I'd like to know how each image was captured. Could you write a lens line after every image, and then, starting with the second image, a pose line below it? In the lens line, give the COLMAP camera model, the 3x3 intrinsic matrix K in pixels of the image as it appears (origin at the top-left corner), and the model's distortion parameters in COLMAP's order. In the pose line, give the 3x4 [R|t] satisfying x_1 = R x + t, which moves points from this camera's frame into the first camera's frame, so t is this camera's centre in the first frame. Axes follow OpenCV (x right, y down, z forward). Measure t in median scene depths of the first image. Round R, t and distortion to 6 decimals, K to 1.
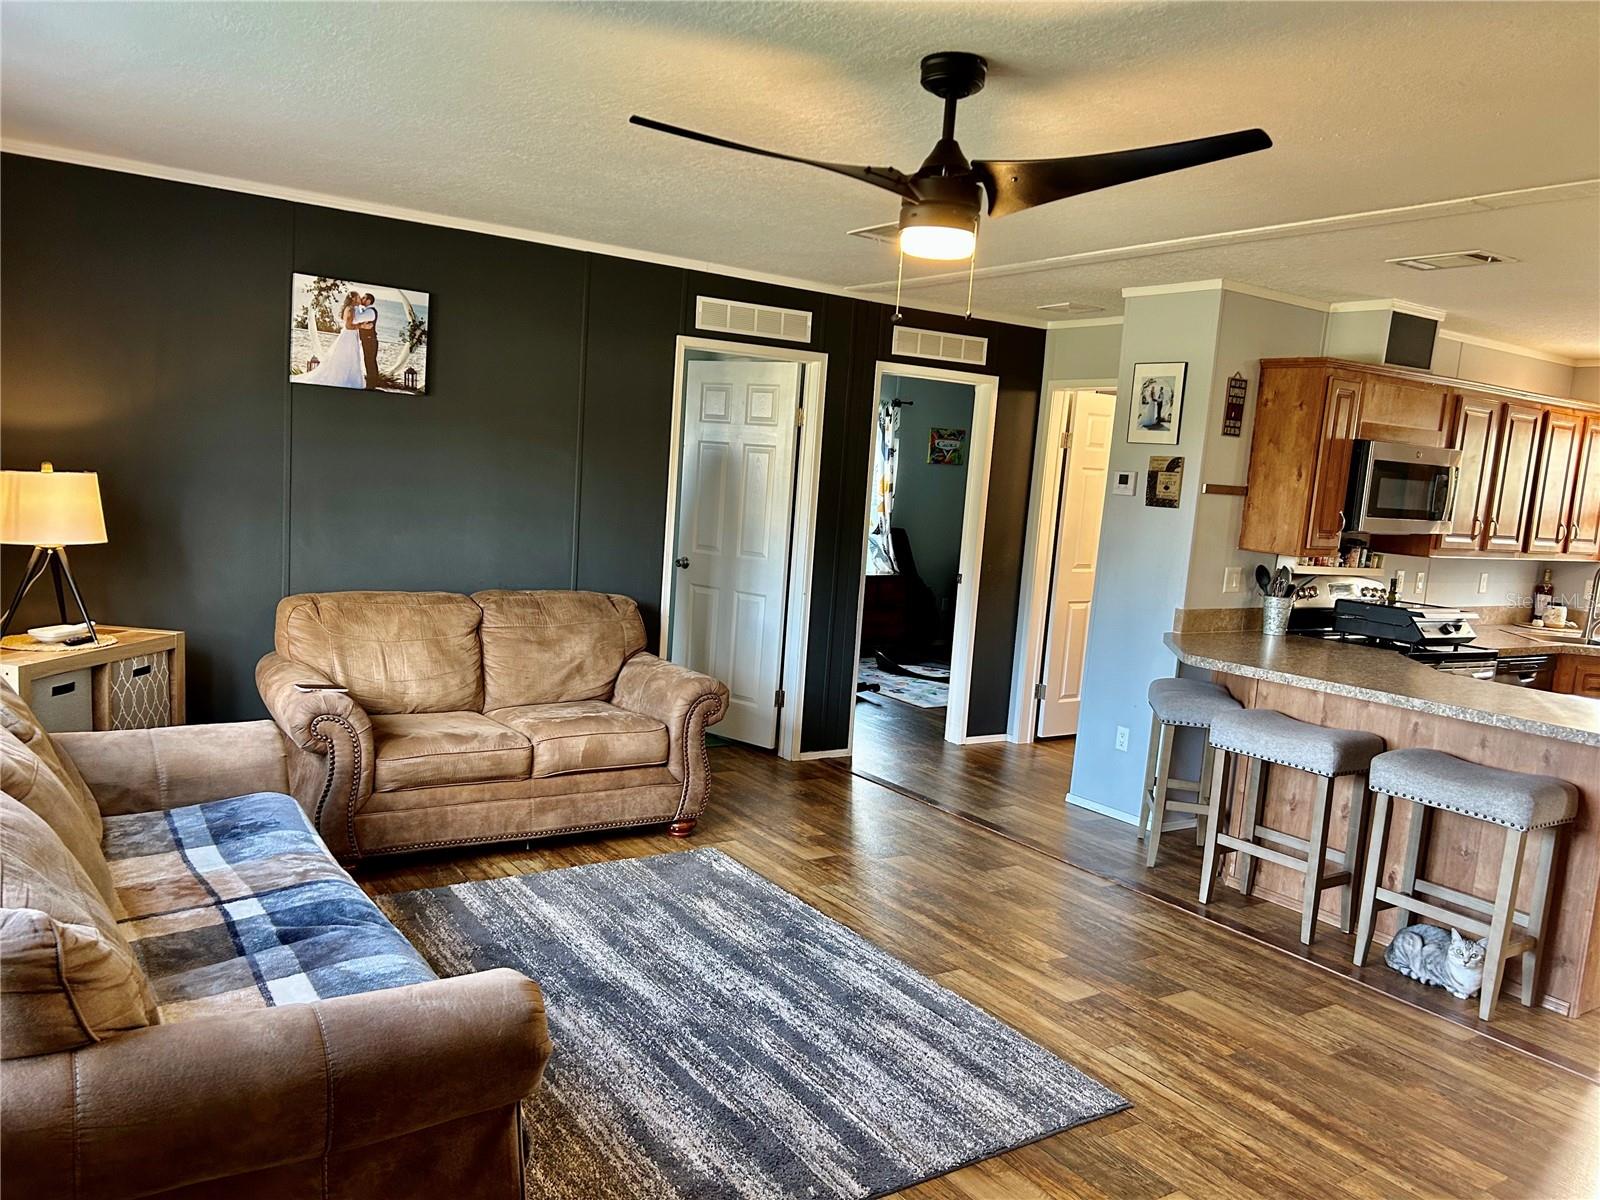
lens RADIAL K [[1199.8, 0, 791.8], [0, 1199.8, 622.7], [0, 0, 1]] dist [0.059357, -0.066501]
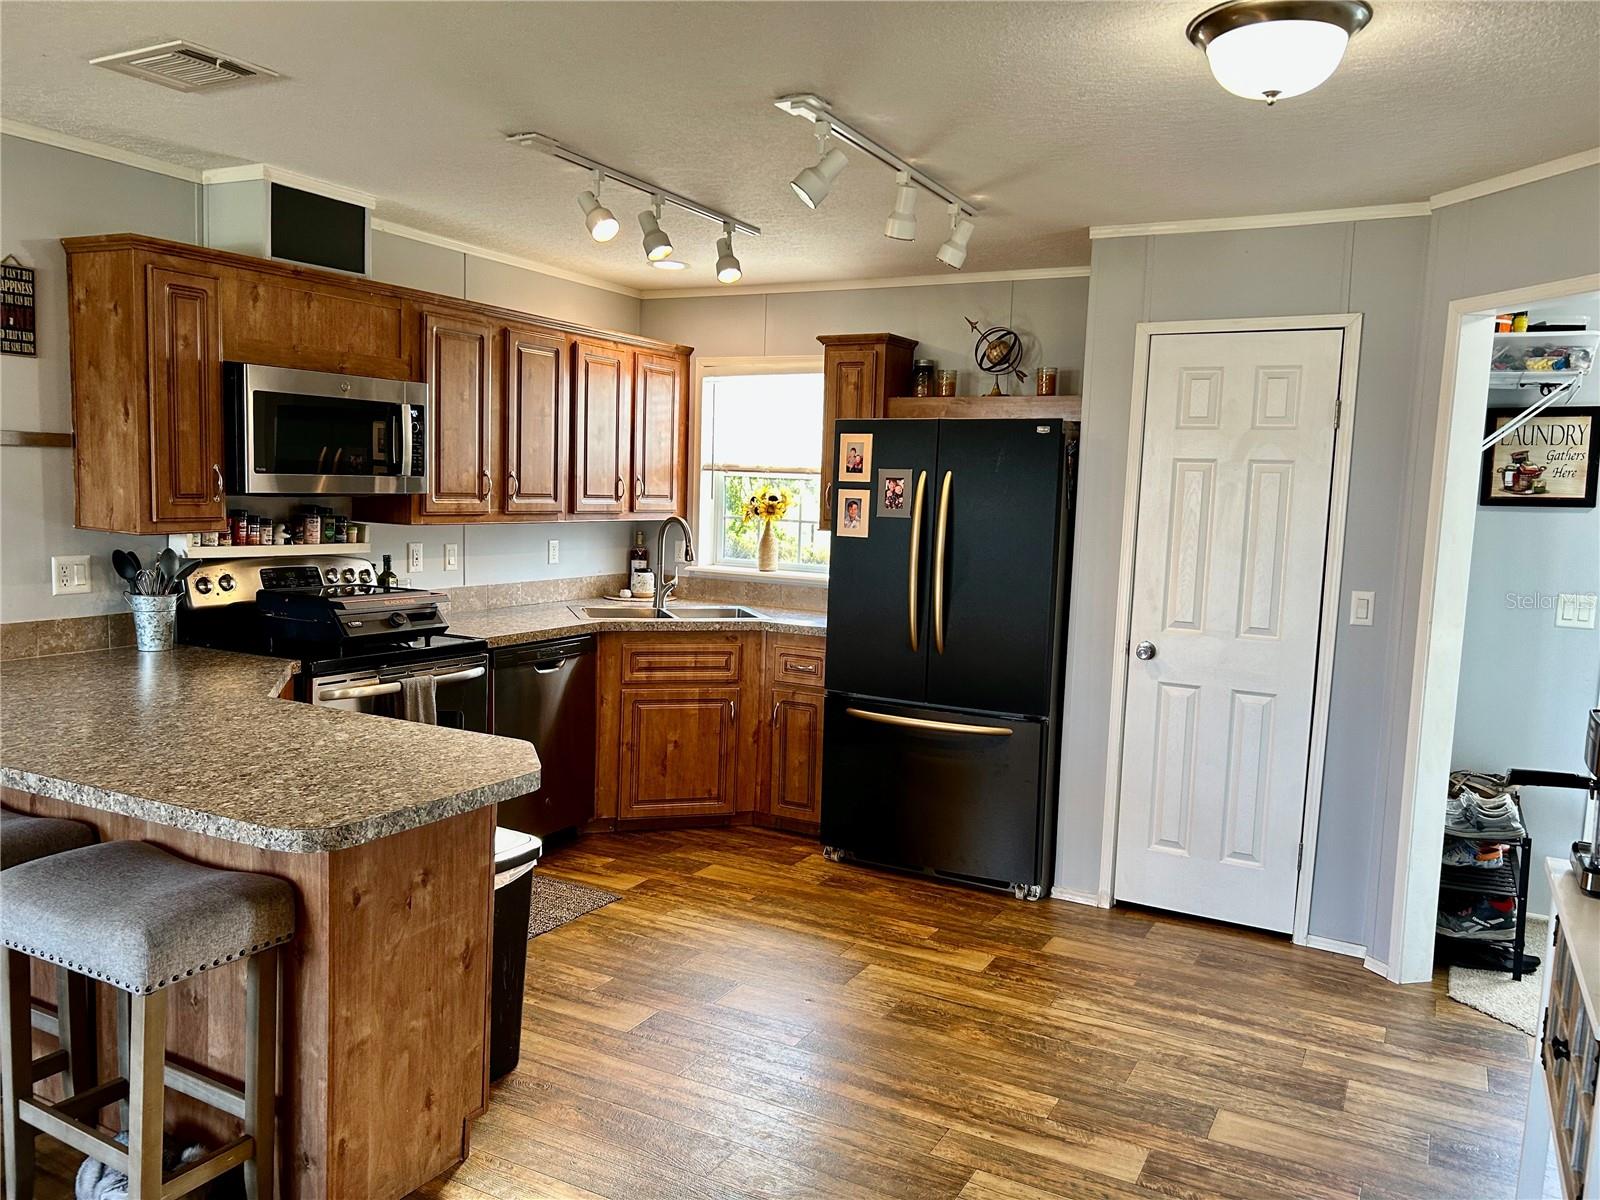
lens RADIAL K [[1199.8, 0, 803.0], [0, 1199.8, 612.0], [0, 0, 1]] dist [0.059357, -0.066501]
pose [[0.883418, -0.089393, 0.459980, 0.426409], [0.086928, 0.995860, 0.026585, 0.002051], [-0.460452, 0.016500, 0.887531, 0.232273]]
